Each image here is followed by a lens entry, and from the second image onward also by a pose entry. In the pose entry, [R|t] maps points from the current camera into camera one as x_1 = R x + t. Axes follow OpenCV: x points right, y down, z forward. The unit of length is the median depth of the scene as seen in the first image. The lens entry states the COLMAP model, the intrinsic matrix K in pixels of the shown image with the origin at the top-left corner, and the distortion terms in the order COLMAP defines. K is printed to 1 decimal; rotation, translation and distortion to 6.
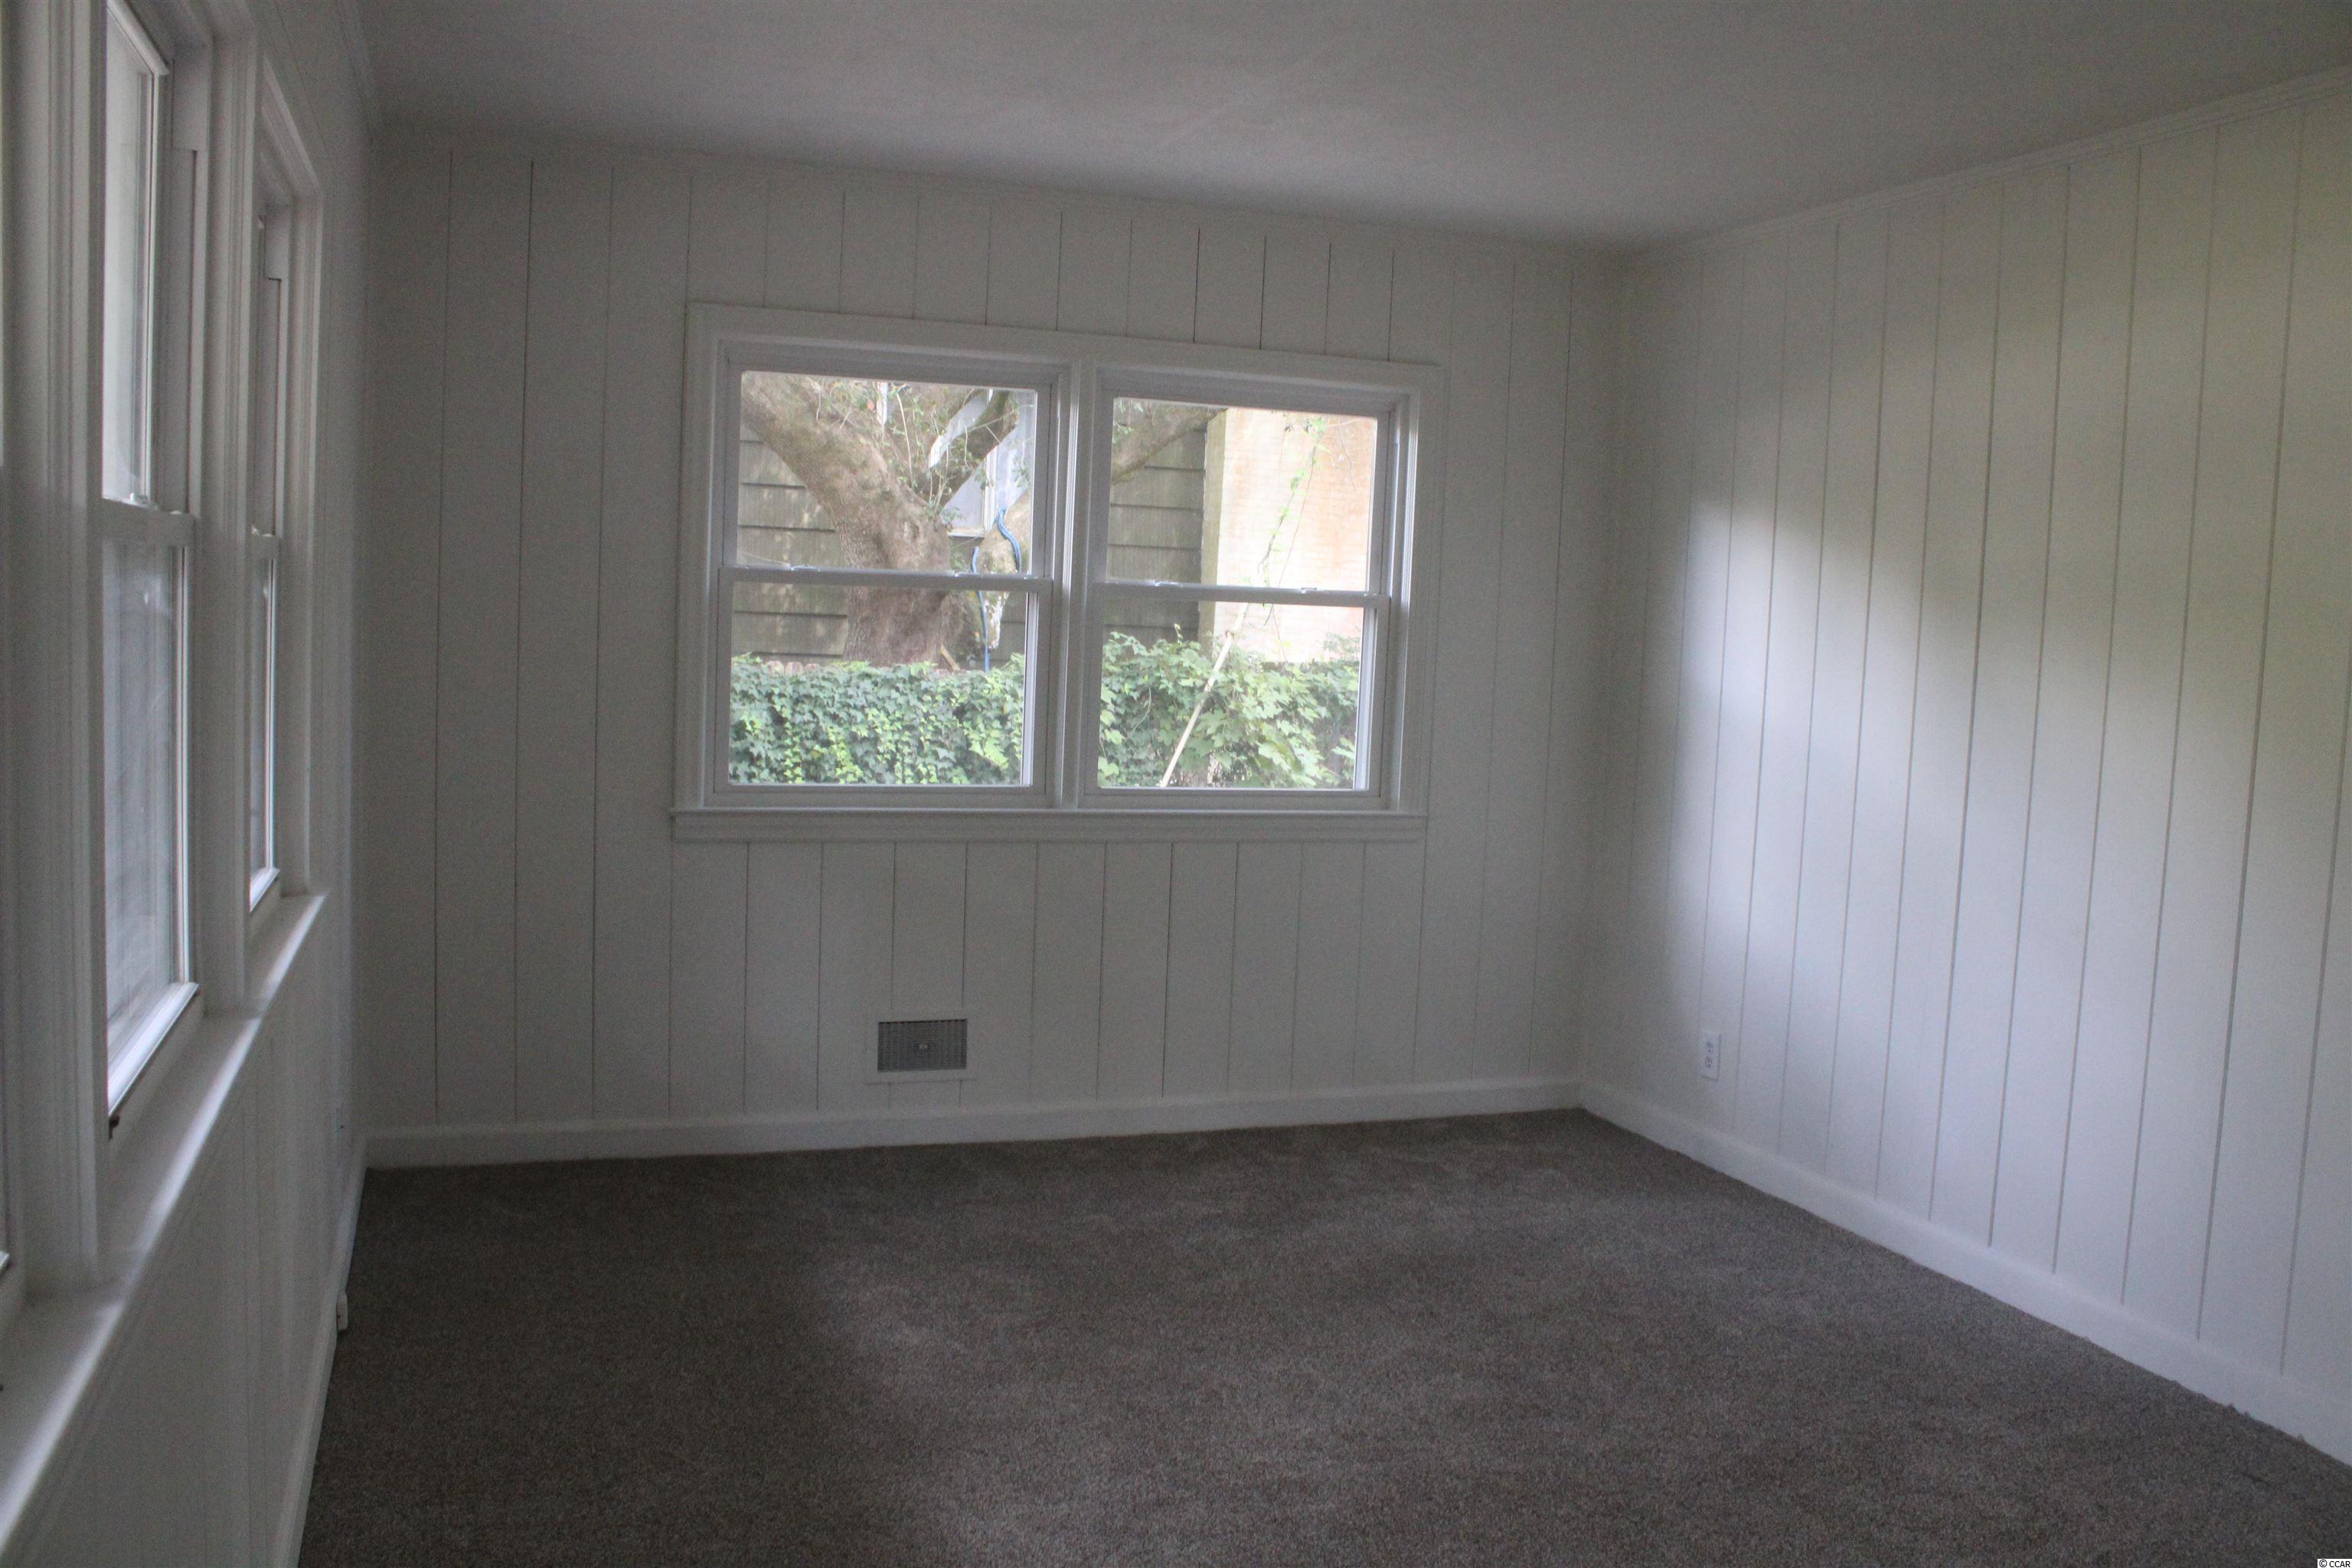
lens RADIAL K [[1957.8, 0, 1173.5], [0, 1957.8, 791.3], [0, 0, 1]] dist [-0.161355, 0.132276]
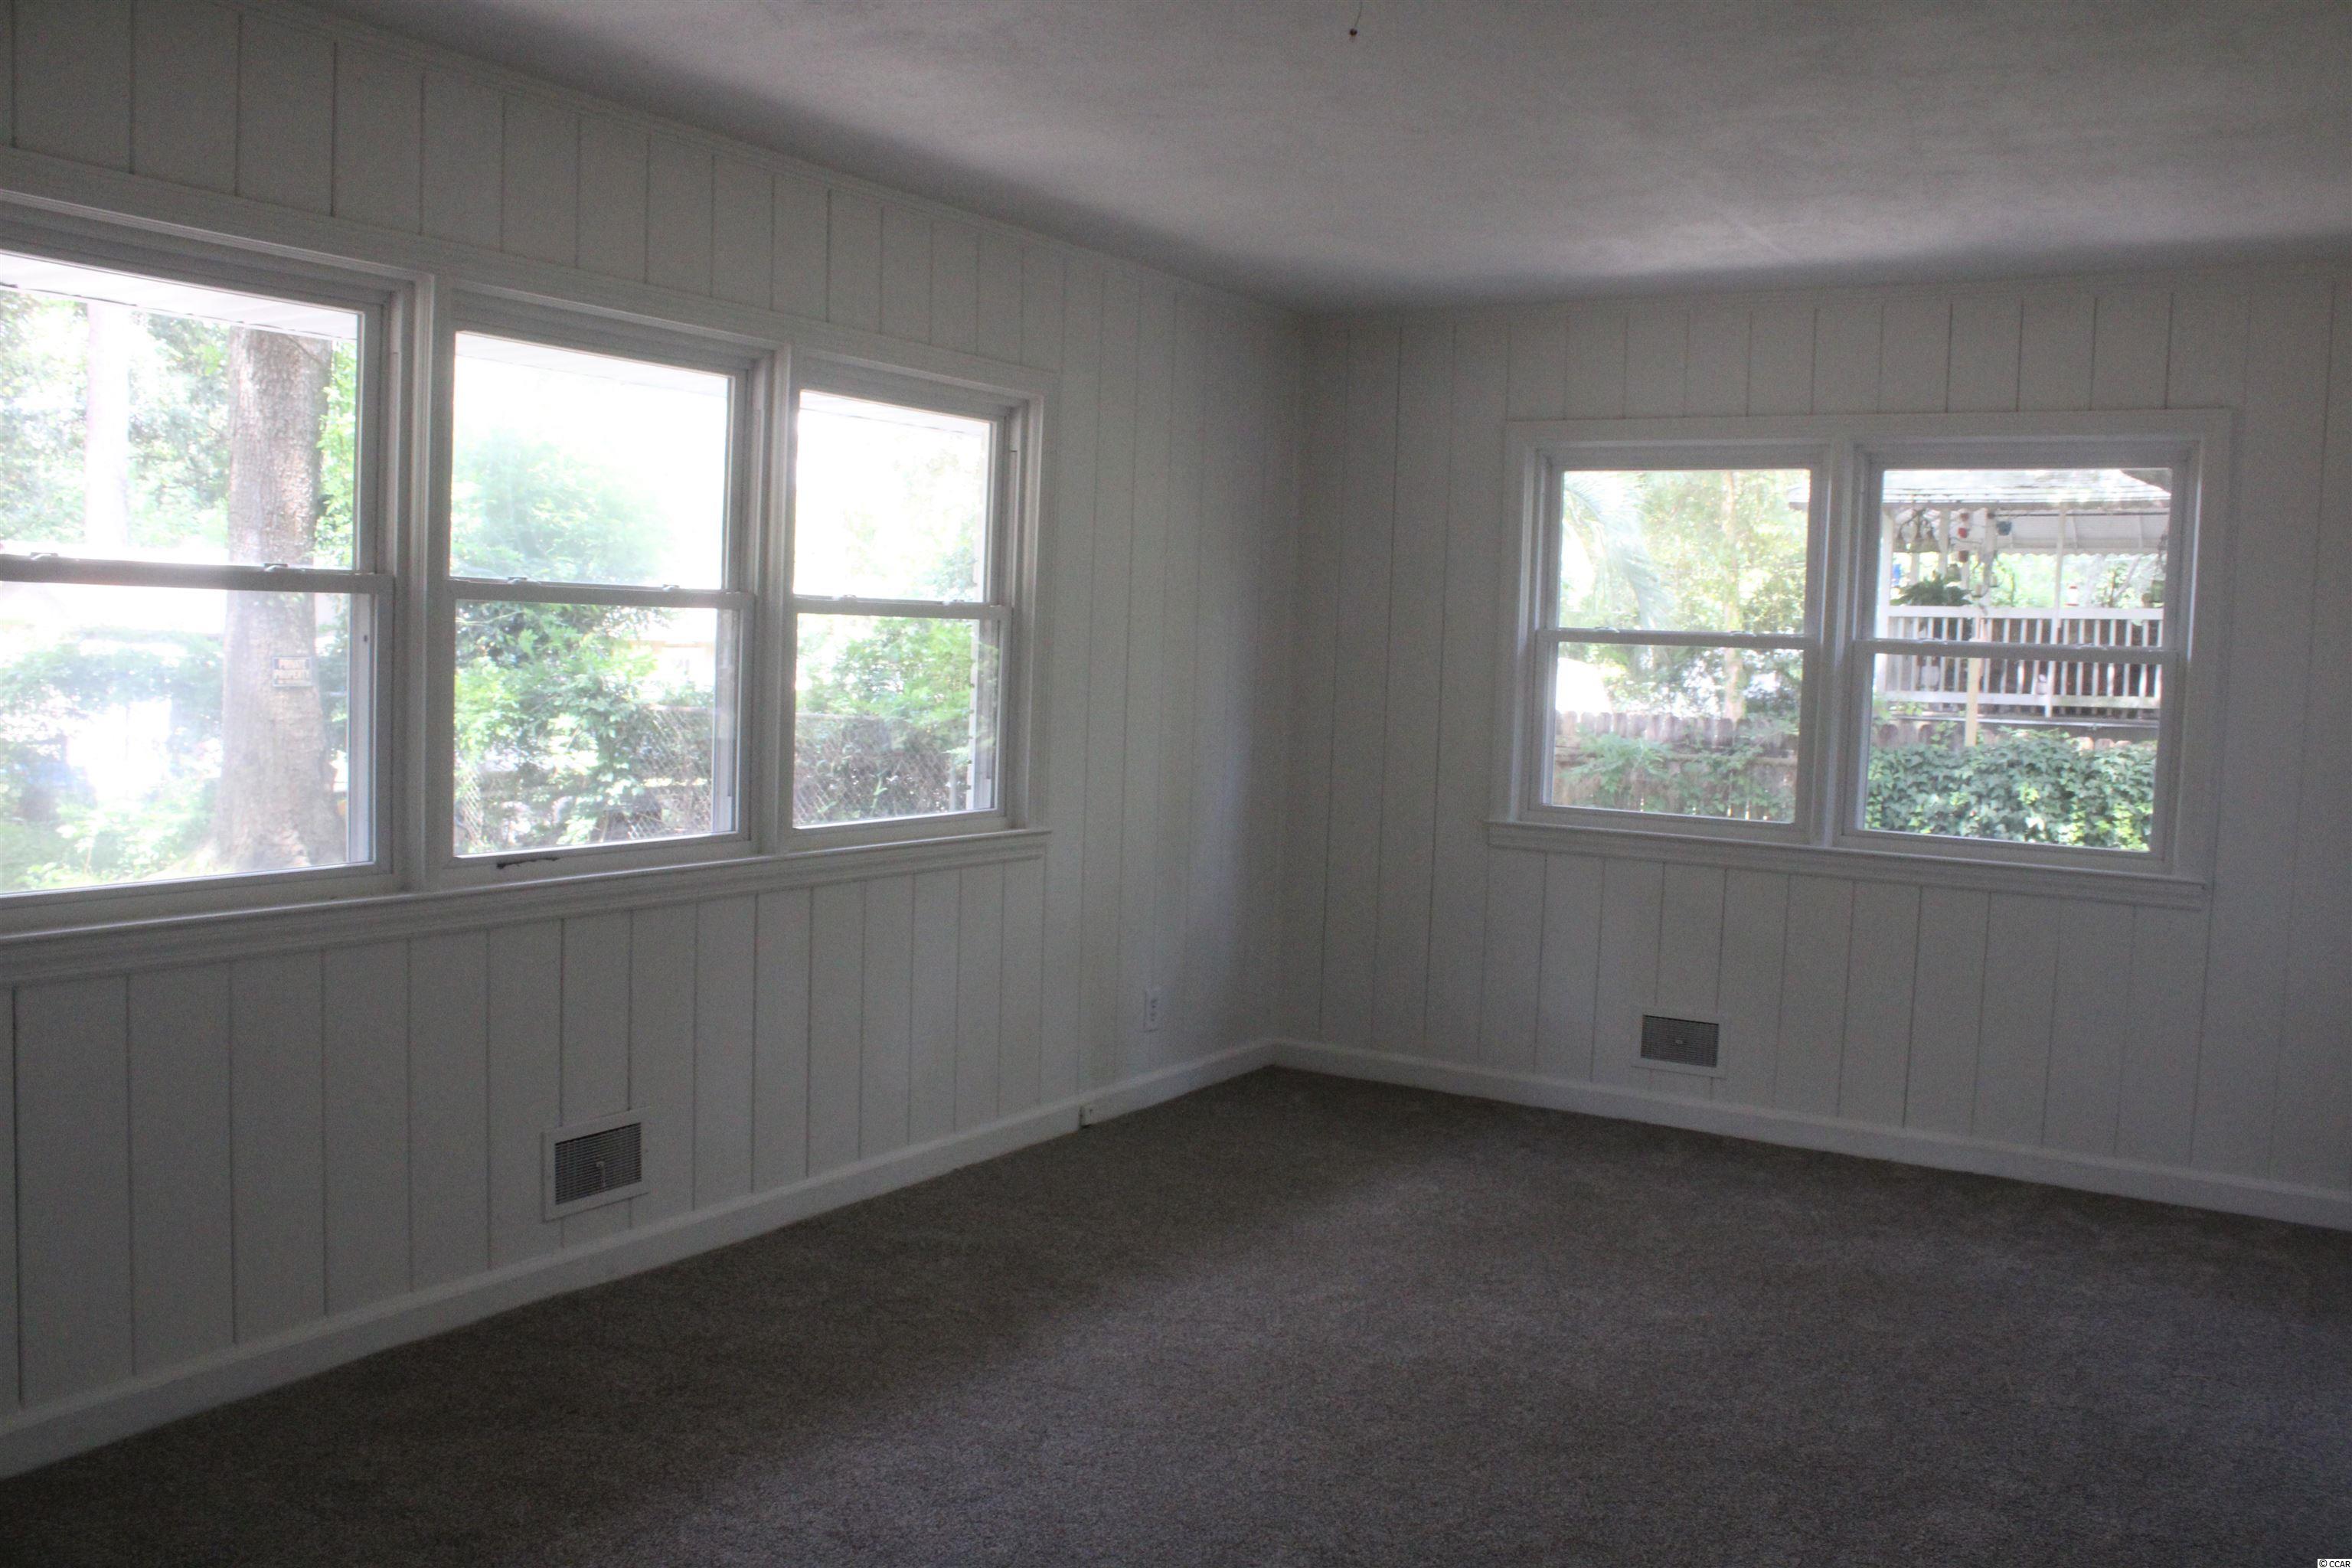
lens RADIAL K [[1957.8, 0, 1175.8], [0, 1957.8, 776.1], [0, 0, 1]] dist [-0.161355, 0.132276]
pose [[0.615575, 0.034660, -0.787316, 0.565115], [-0.080039, 0.996616, -0.018706, 0.018689], [0.784004, 0.074531, 0.616266, 0.046367]]
